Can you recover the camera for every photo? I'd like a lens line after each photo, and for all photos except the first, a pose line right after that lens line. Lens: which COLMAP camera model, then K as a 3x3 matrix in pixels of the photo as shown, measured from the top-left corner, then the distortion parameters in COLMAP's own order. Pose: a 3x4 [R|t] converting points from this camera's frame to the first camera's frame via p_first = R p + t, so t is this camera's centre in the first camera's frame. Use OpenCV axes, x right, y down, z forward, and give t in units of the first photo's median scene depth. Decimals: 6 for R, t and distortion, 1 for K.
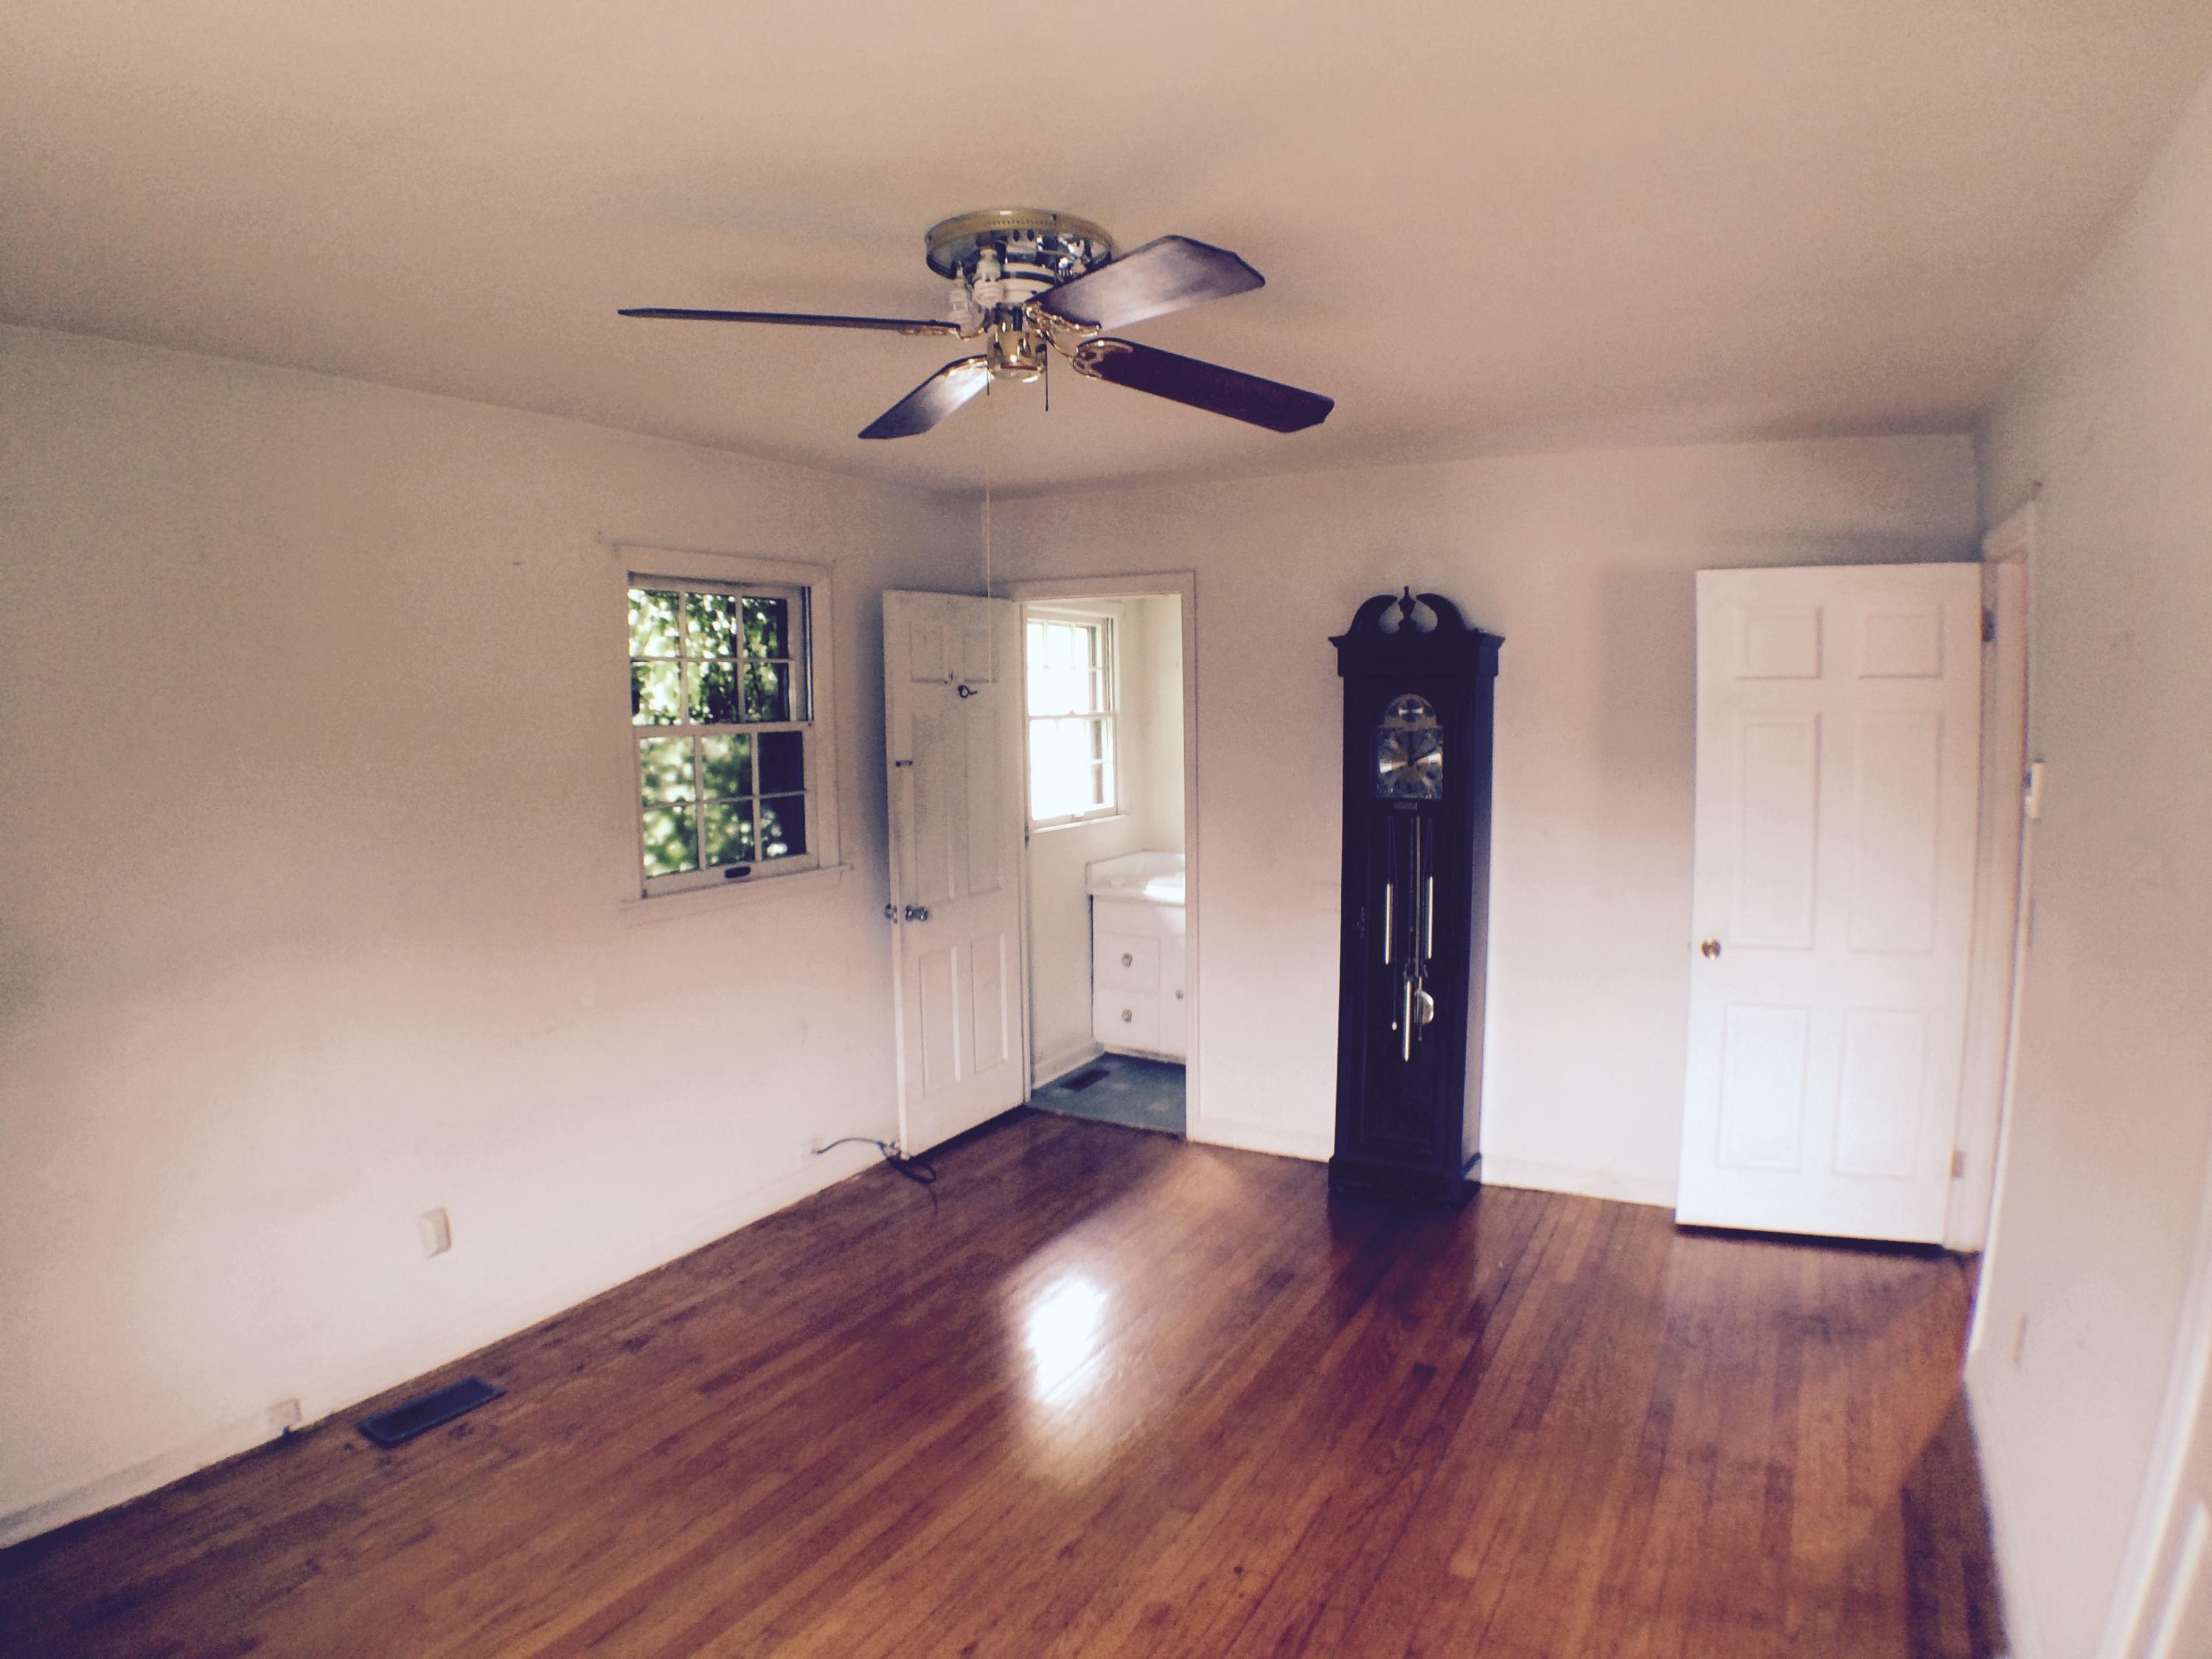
lens RADIAL K [[1312.7, 0, 1101.8], [0, 1312.7, 813.7], [0, 0, 1]] dist [-0.183007, 0.027971]
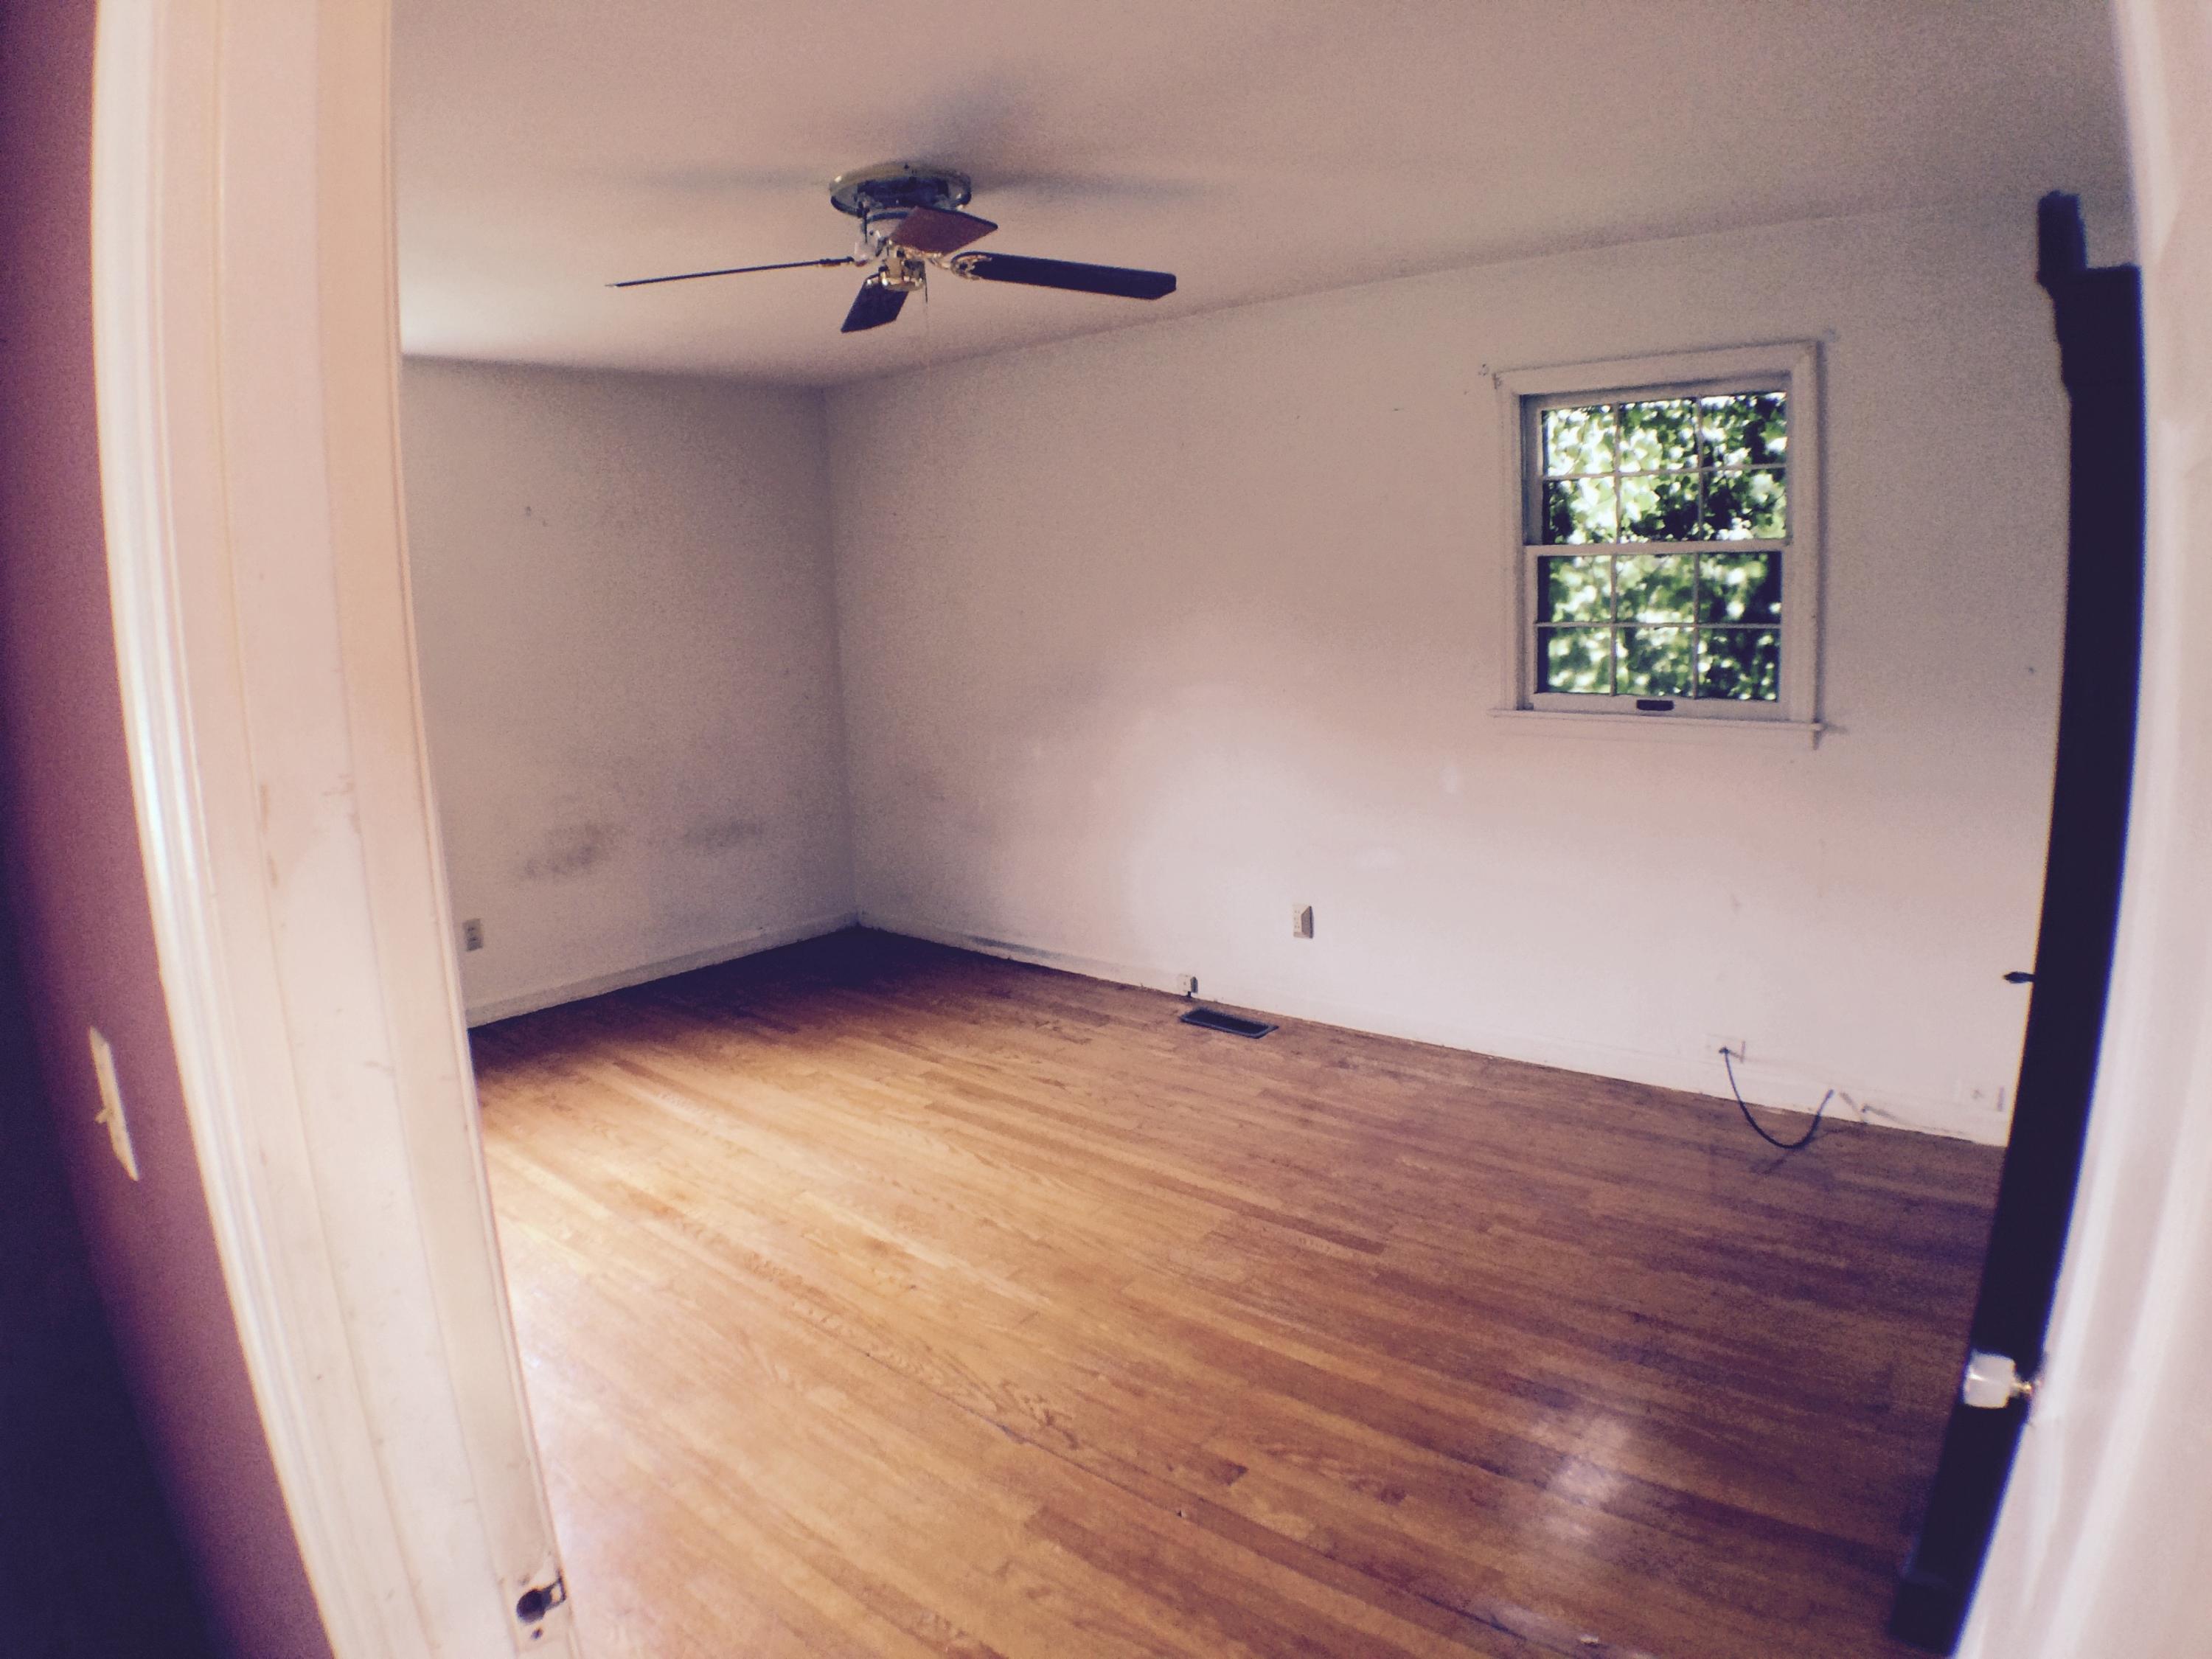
lens RADIAL K [[1312.7, 0, 1101.8], [0, 1312.7, 813.7], [0, 0, 1]] dist [-0.183007, 0.027971]
pose [[-0.194510, 0.184684, -0.963358, 0.680501], [-0.044345, 0.979456, 0.196724, -0.039102], [0.979898, 0.080985, -0.182324, 0.800025]]
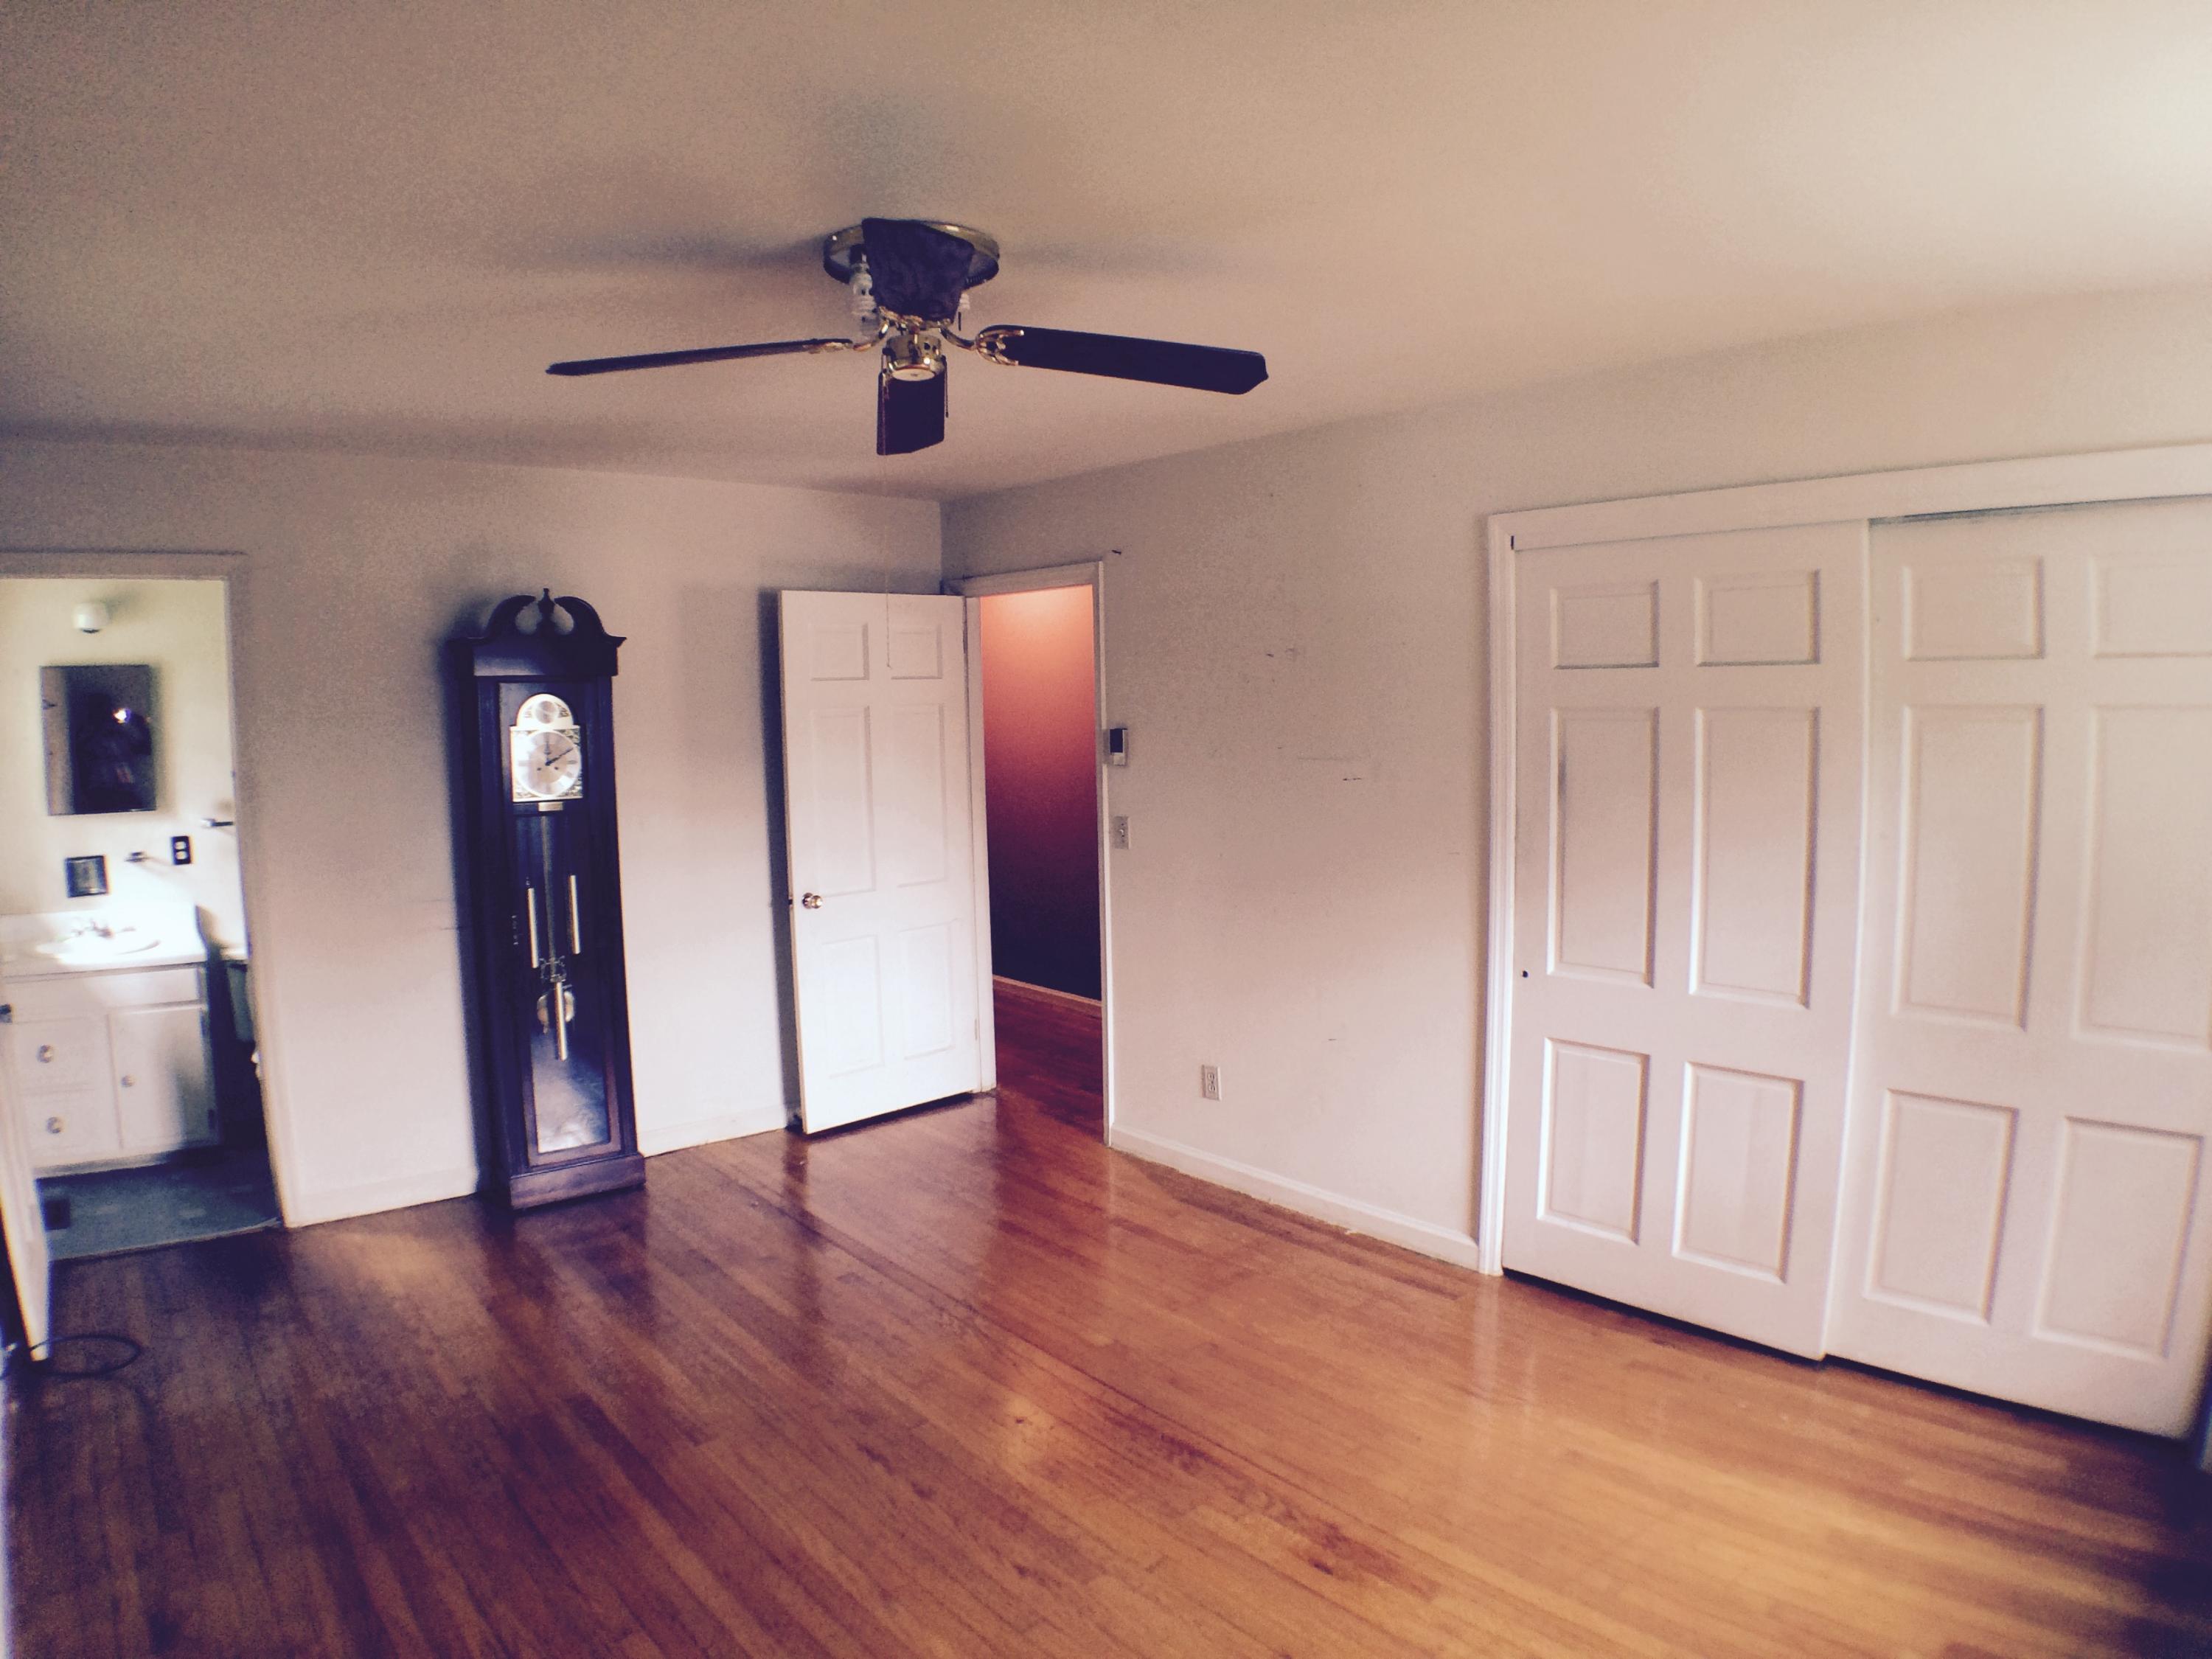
lens RADIAL K [[1312.7, 0, 1101.8], [0, 1312.7, 813.7], [0, 0, 1]] dist [-0.183007, 0.027971]
pose [[0.337563, -0.070187, 0.938683, -0.566546], [0.084149, 0.995474, 0.044172, -0.008145], [-0.937534, 0.064078, 0.341941, 0.277335]]
